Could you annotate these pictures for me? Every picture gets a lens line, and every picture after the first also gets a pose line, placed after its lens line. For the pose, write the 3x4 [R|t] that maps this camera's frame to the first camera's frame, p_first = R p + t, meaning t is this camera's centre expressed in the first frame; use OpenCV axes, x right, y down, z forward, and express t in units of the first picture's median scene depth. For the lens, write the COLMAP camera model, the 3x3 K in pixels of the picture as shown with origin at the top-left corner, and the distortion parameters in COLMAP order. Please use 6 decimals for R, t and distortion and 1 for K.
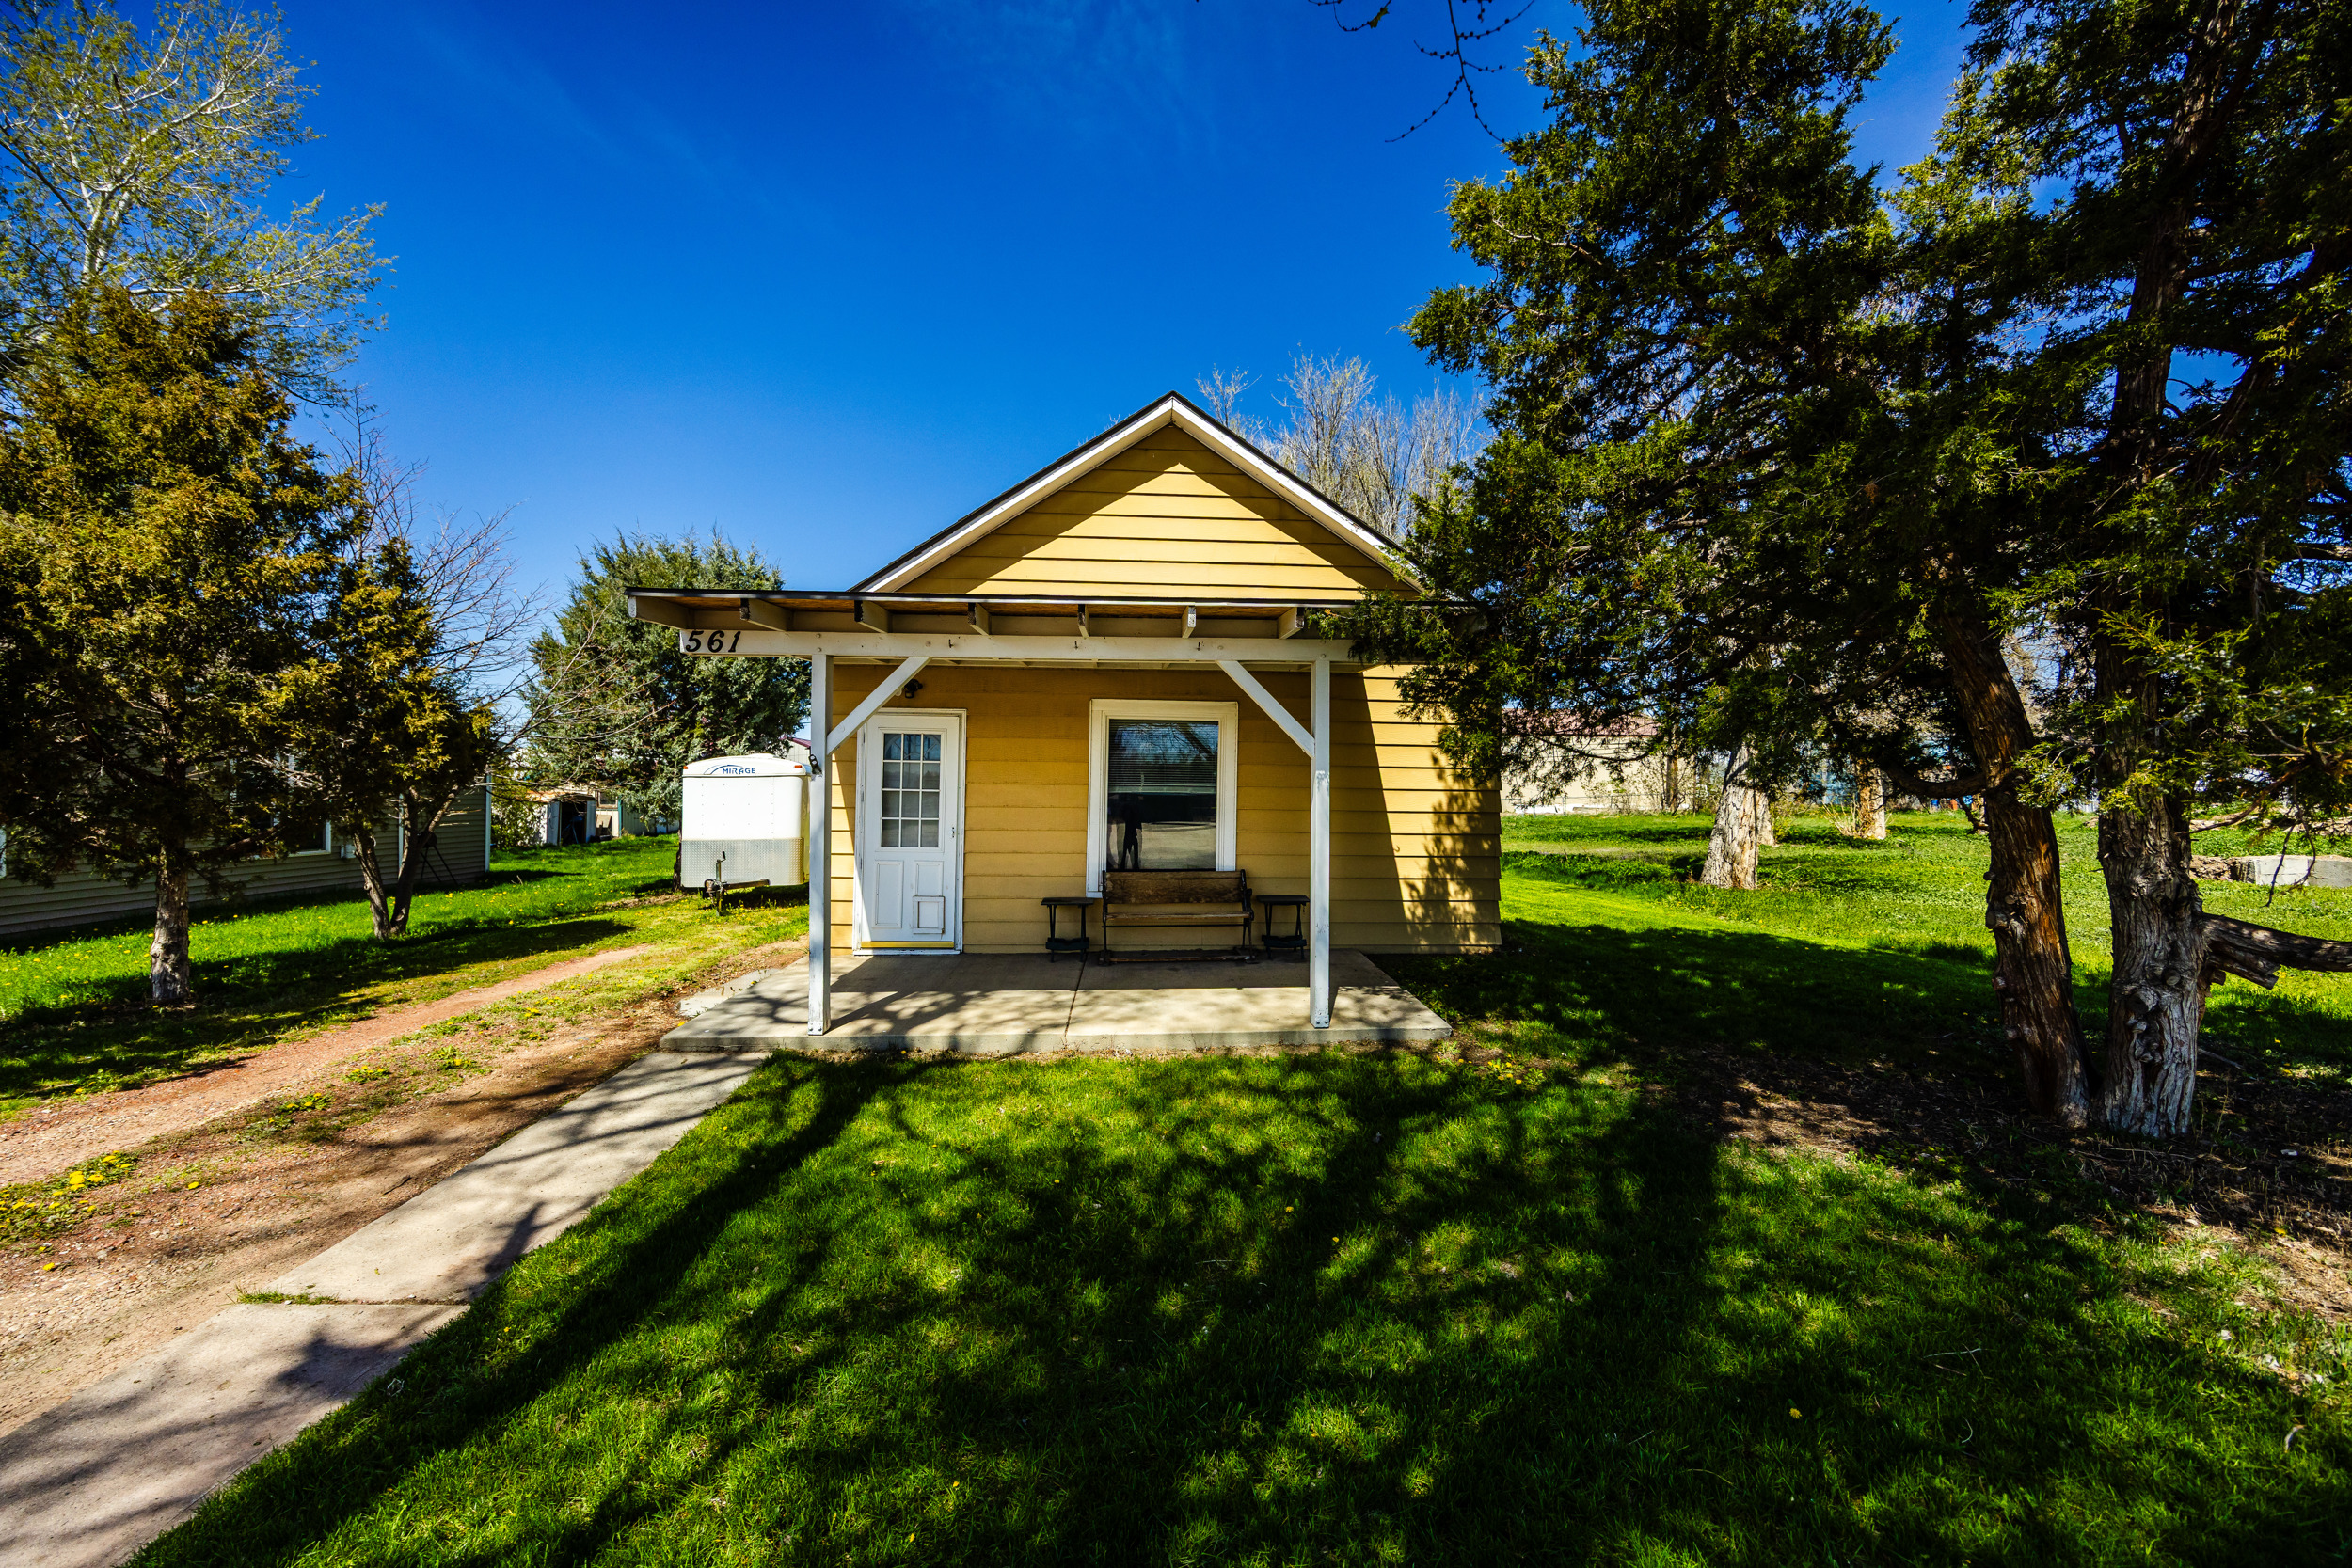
lens RADIAL K [[882.5, 0, 1181.4], [0, 882.5, 788.9], [0, 0, 1]] dist [-0.006341, 0.000236]
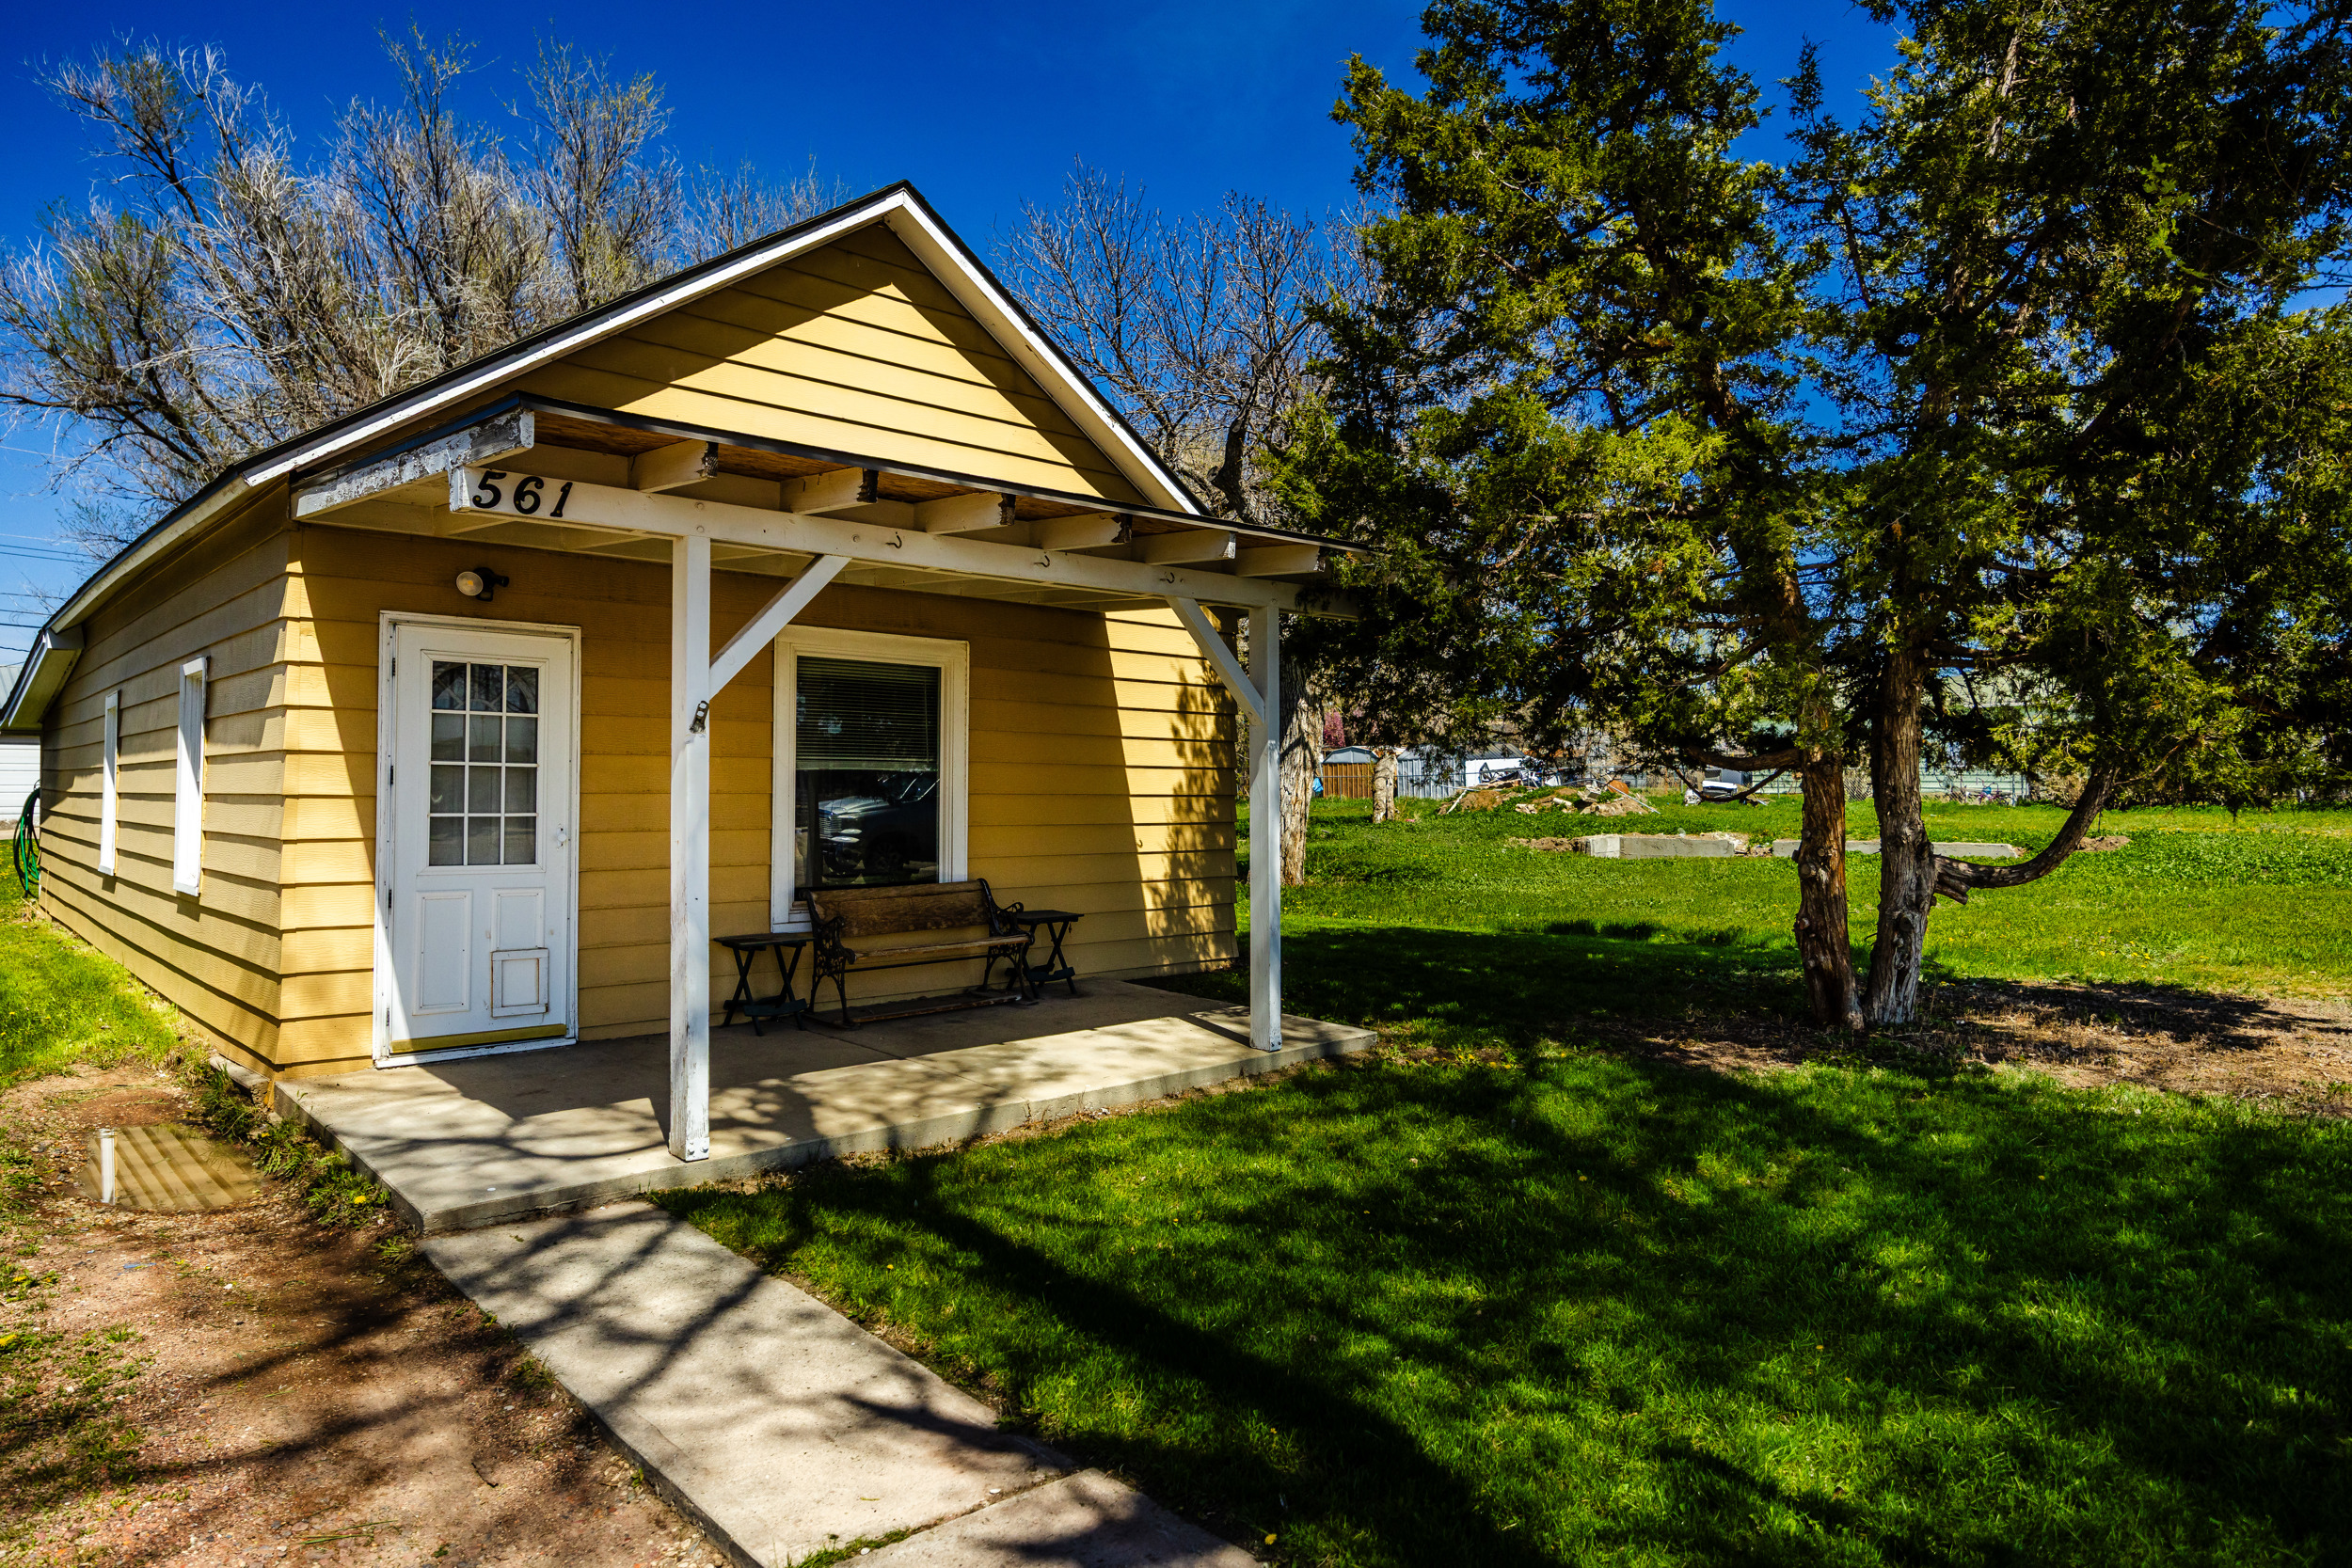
lens RADIAL K [[1403.1, 0, 1182.7], [0, 1403.1, 778.8], [0, 0, 1]] dist [-0.012603, -0.000058]
pose [[0.773912, -0.001939, 0.633290, -0.531566], [0.000845, 0.999998, 0.002029, 0.009387], [-0.633293, -0.001035, 0.773912, 0.026328]]
